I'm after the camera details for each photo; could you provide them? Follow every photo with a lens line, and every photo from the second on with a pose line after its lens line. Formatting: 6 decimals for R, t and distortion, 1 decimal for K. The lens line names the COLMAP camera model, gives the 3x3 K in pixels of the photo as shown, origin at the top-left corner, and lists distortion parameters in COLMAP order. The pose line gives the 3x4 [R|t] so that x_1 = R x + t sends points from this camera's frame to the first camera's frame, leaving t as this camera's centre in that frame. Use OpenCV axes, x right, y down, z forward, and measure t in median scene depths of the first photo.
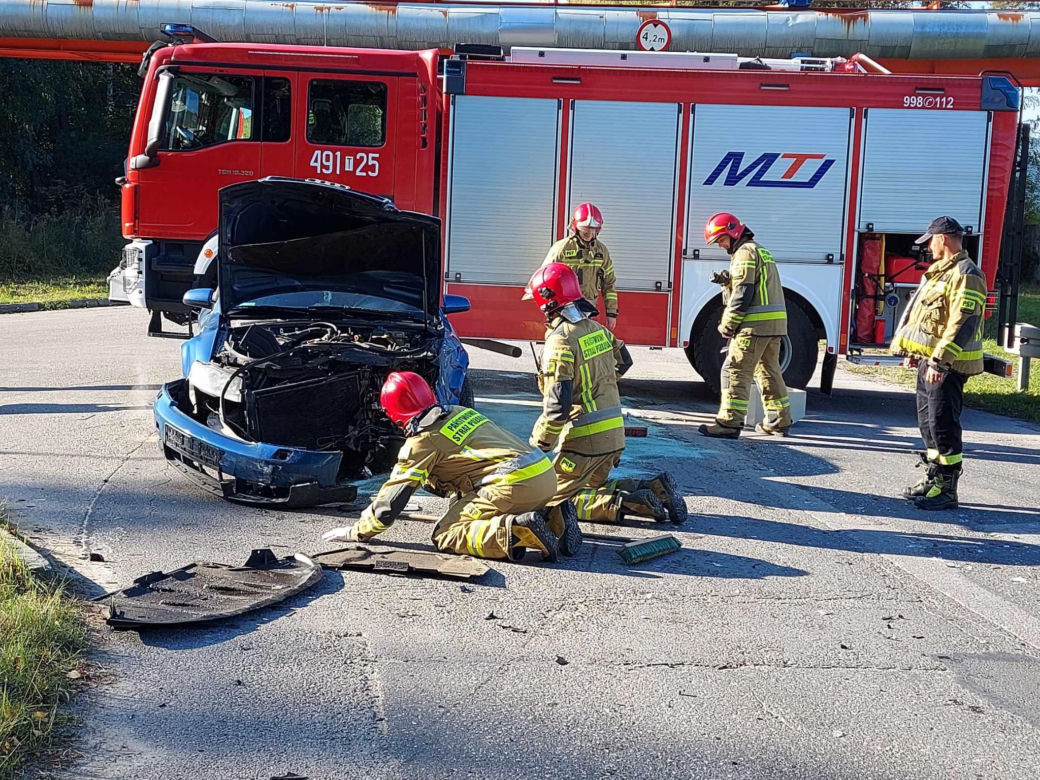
lens RADIAL K [[1489.9, 0, 510.9], [0, 1489.9, 356.5], [0, 0, 1]] dist [0.189679, -0.405177]
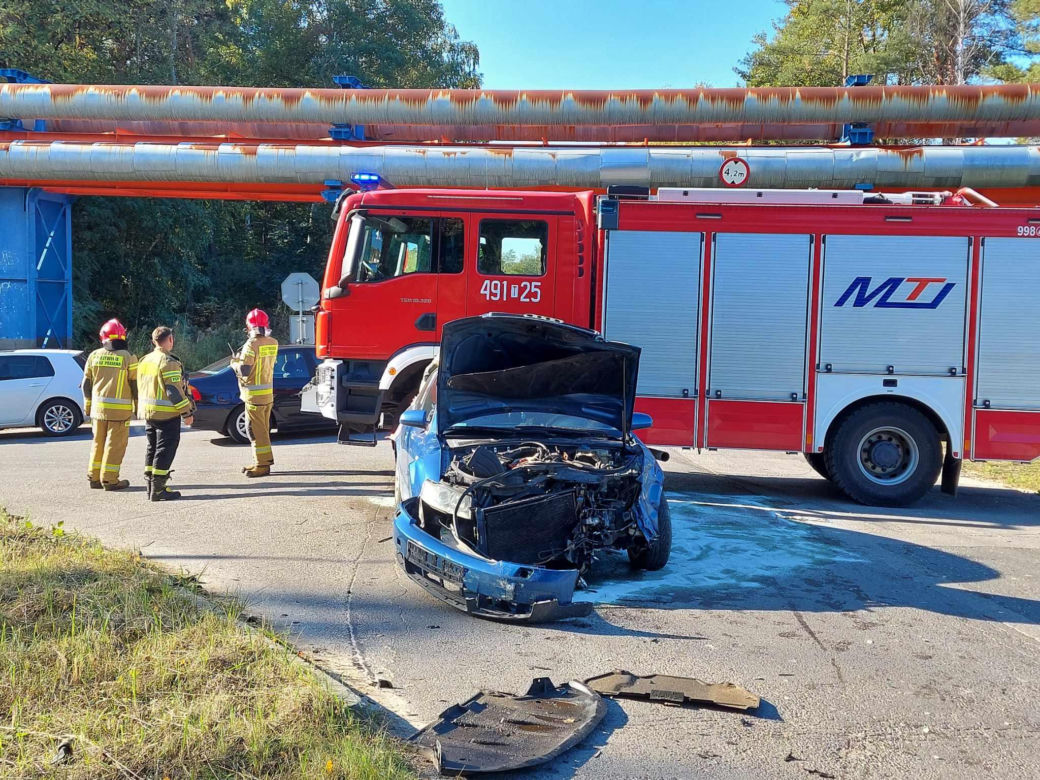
lens RADIAL K [[1261.2, 0, 520.4], [0, 1261.2, 362.9], [0, 0, 1]] dist [0.189756, -0.394167]
pose [[0.999114, -0.008905, -0.041137, -0.066446], [0.006454, 0.998217, -0.059334, -0.017899], [0.041592, 0.059016, 0.997390, 0.046639]]
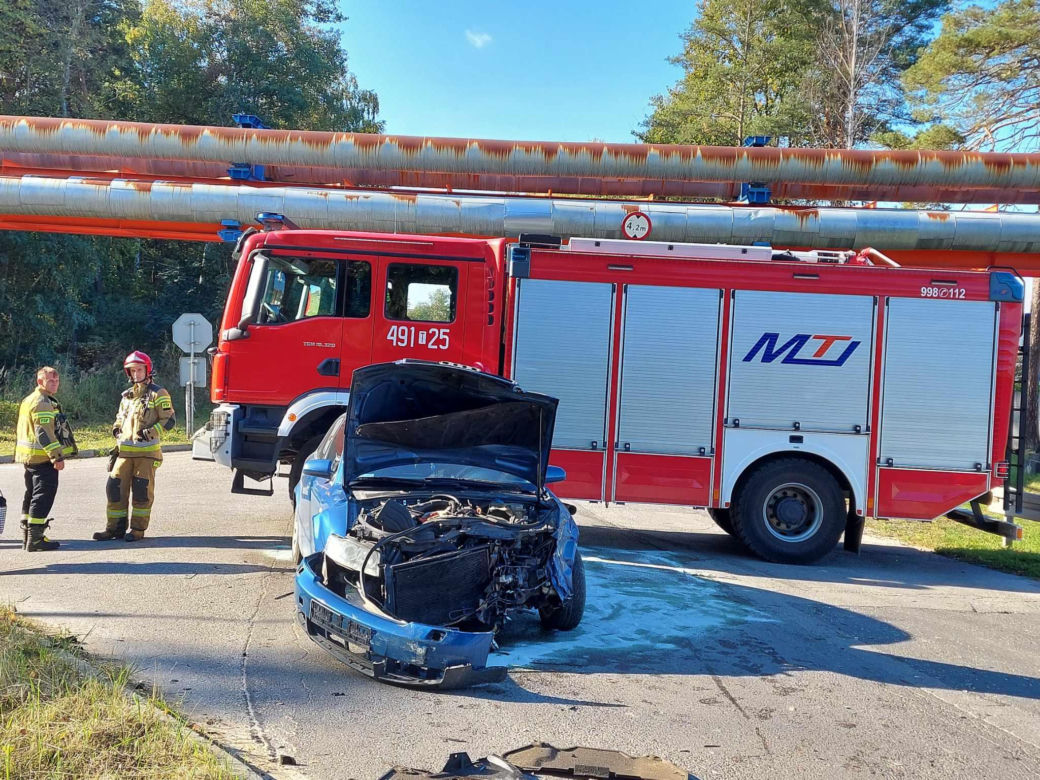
lens RADIAL K [[1261.2, 0, 520.4], [0, 1261.2, 362.9], [0, 0, 1]] dist [0.189756, -0.394167]
pose [[0.999025, 0.013122, 0.042147, -0.076737], [-0.008958, 0.995196, -0.097496, -0.020054], [-0.043224, 0.097023, 0.994343, 0.068911]]
